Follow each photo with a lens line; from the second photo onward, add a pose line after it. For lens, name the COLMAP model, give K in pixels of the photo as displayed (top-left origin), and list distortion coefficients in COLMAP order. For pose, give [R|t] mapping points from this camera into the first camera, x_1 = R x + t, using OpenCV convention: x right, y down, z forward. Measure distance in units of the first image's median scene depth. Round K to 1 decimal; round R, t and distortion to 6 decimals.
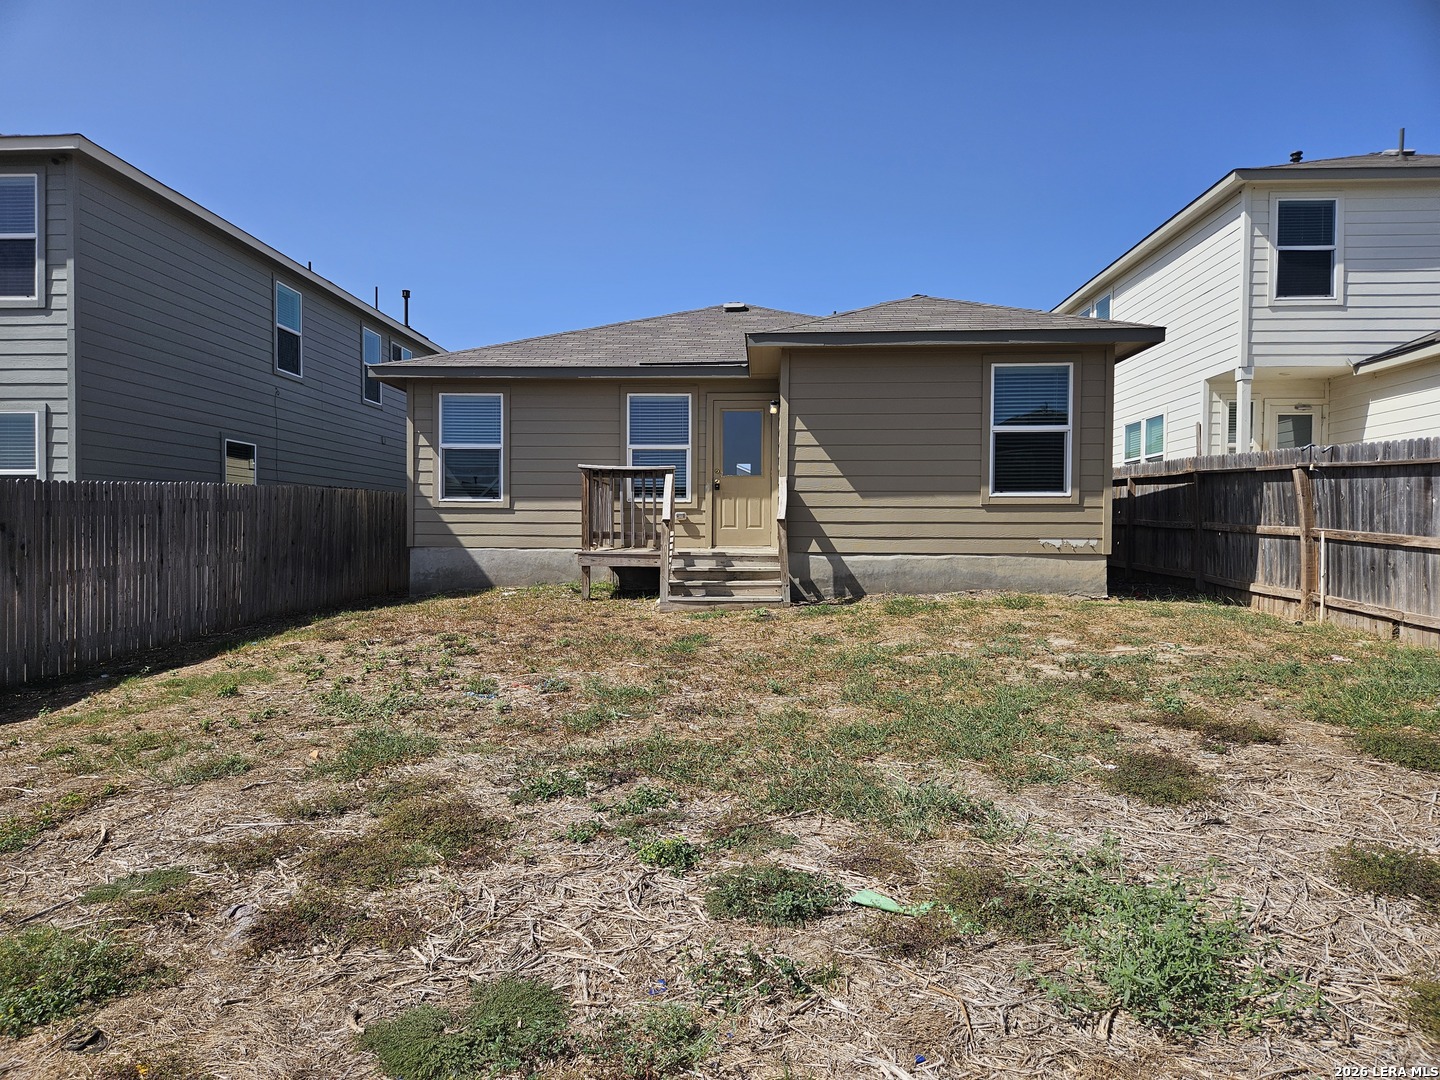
lens RADIAL K [[950.7, 0, 720.0], [0, 950.7, 540.0], [0, 0, 1]] dist [0.030175, -0.000867]
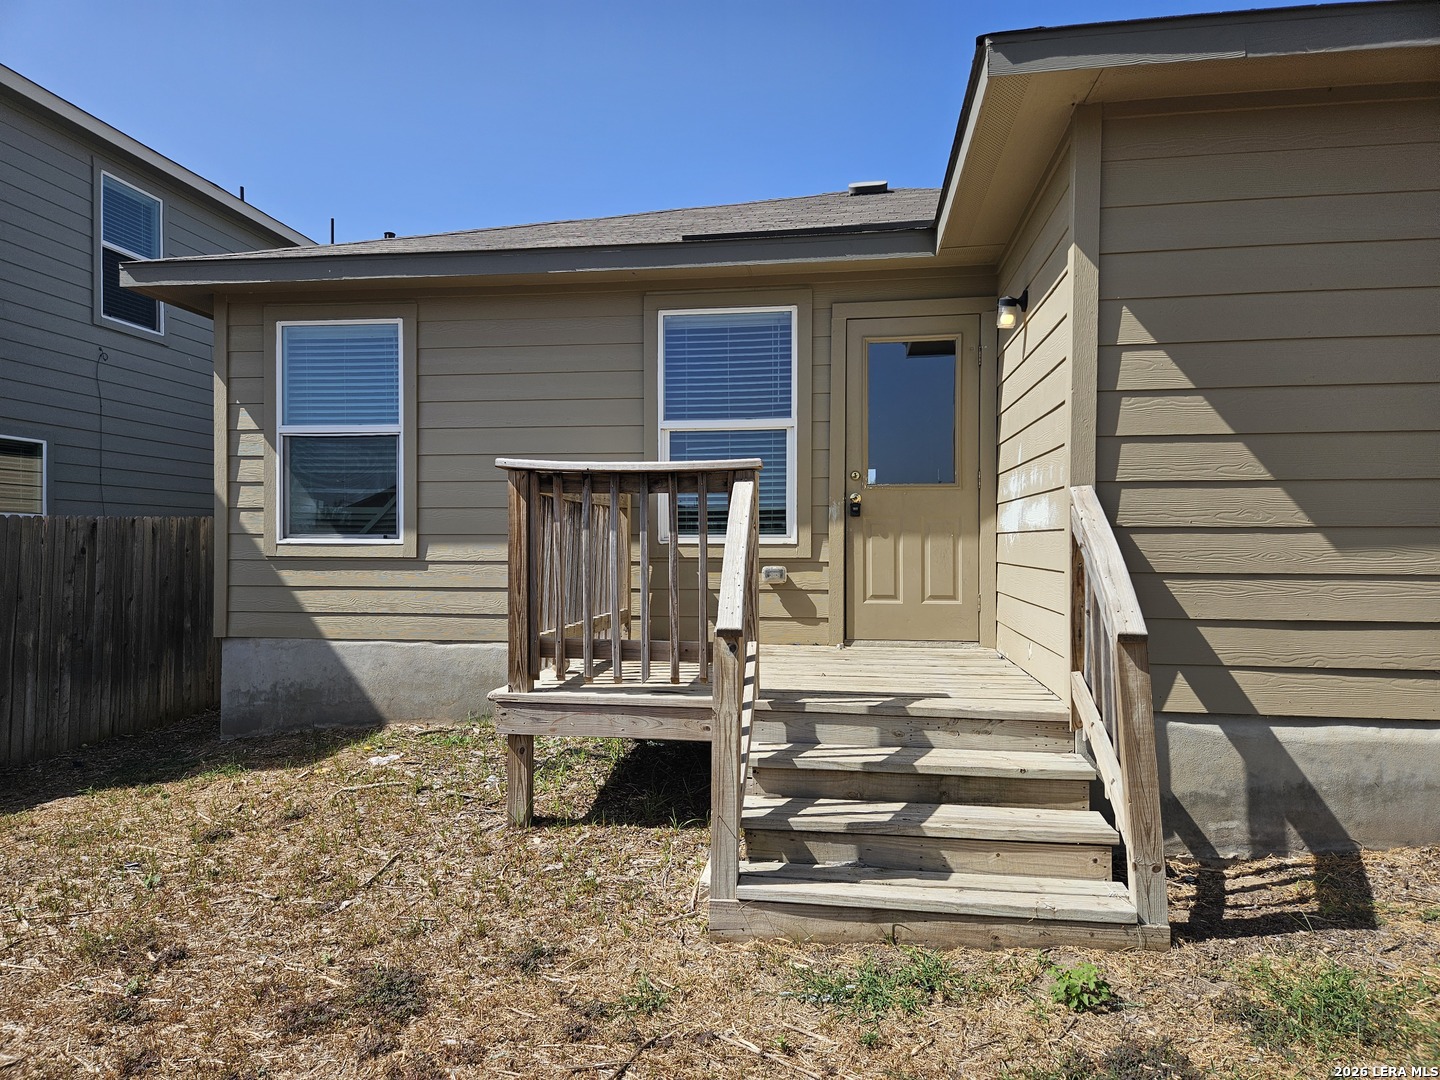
lens RADIAL K [[950.7, 0, 720.0], [0, 950.7, 540.0], [0, 0, 1]] dist [0.030175, -0.000867]
pose [[0.995586, -0.004703, -0.093738, -0.024455], [0.003488, 0.999908, -0.013117, -0.035940], [0.093792, 0.012733, 0.995510, 0.541566]]
